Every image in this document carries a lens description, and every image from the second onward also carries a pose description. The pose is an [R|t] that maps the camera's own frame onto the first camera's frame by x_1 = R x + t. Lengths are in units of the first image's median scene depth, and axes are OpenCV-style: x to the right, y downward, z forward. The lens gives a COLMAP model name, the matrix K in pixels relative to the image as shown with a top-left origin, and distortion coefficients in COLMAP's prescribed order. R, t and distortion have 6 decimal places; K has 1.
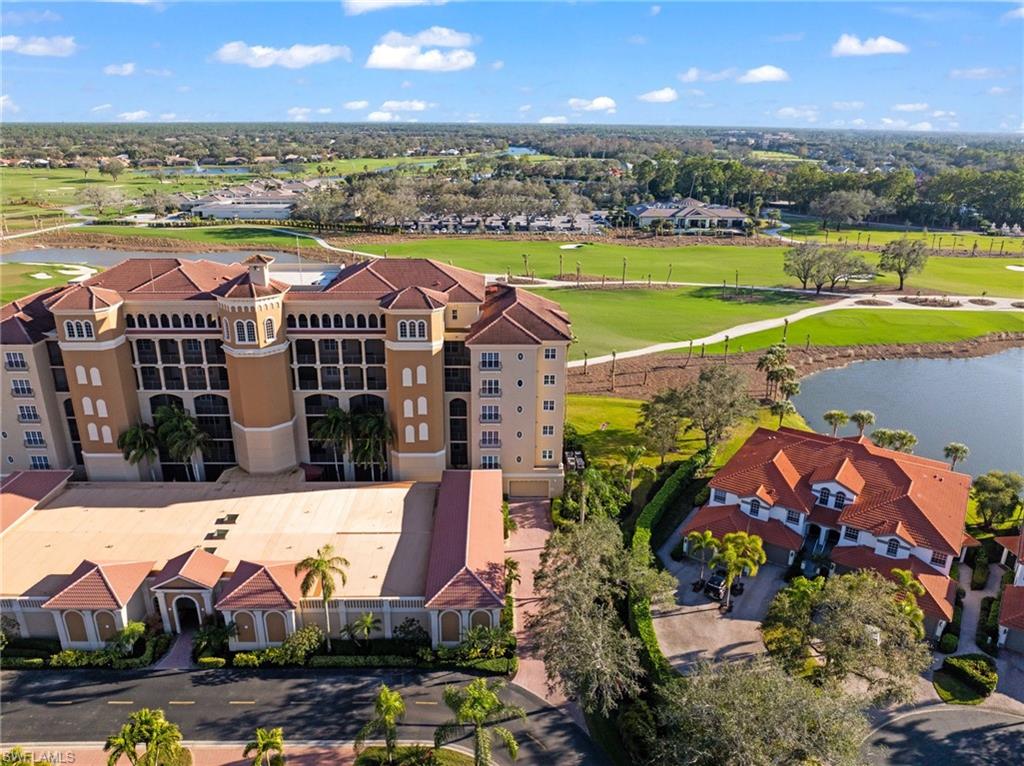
lens RADIAL K [[735.4, 0, 512.0], [0, 735.4, 383.0], [0, 0, 1]] dist [-0.012463, -0.009396]
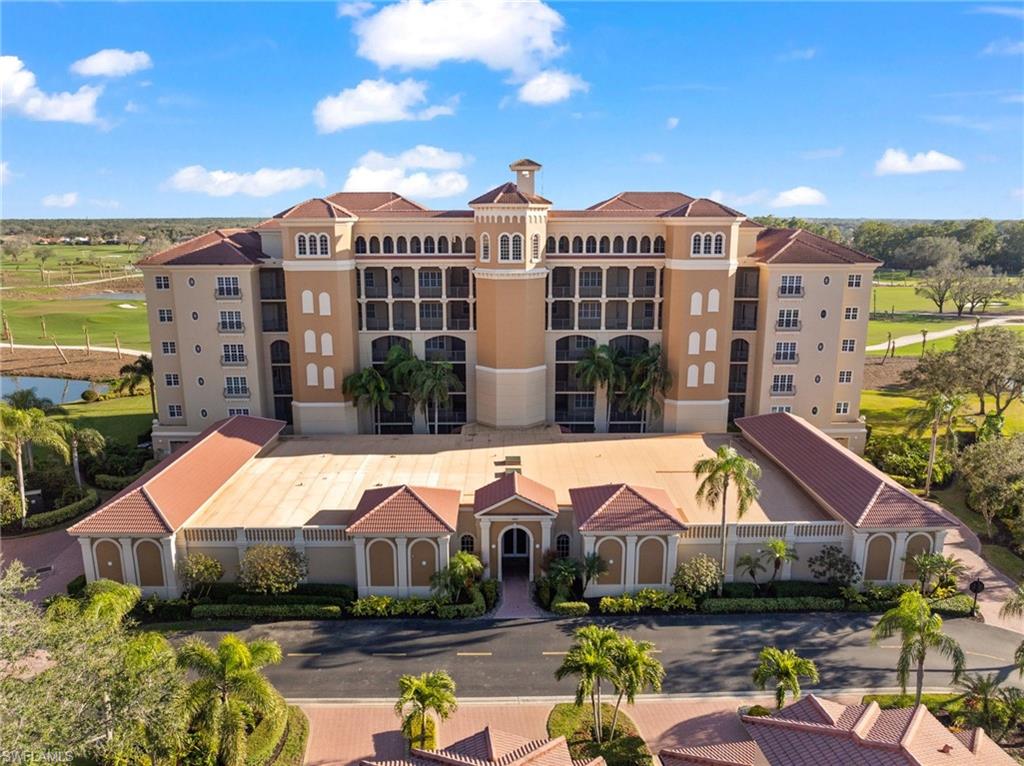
lens RADIAL K [[735.4, 0, 512.0], [0, 735.4, 383.0], [0, 0, 1]] dist [-0.012463, -0.009396]
pose [[0.999968, -0.005933, 0.005297, -0.356379], [0.006602, 0.990572, -0.136831, 0.194181], [-0.004435, 0.136862, 0.990580, 0.179379]]
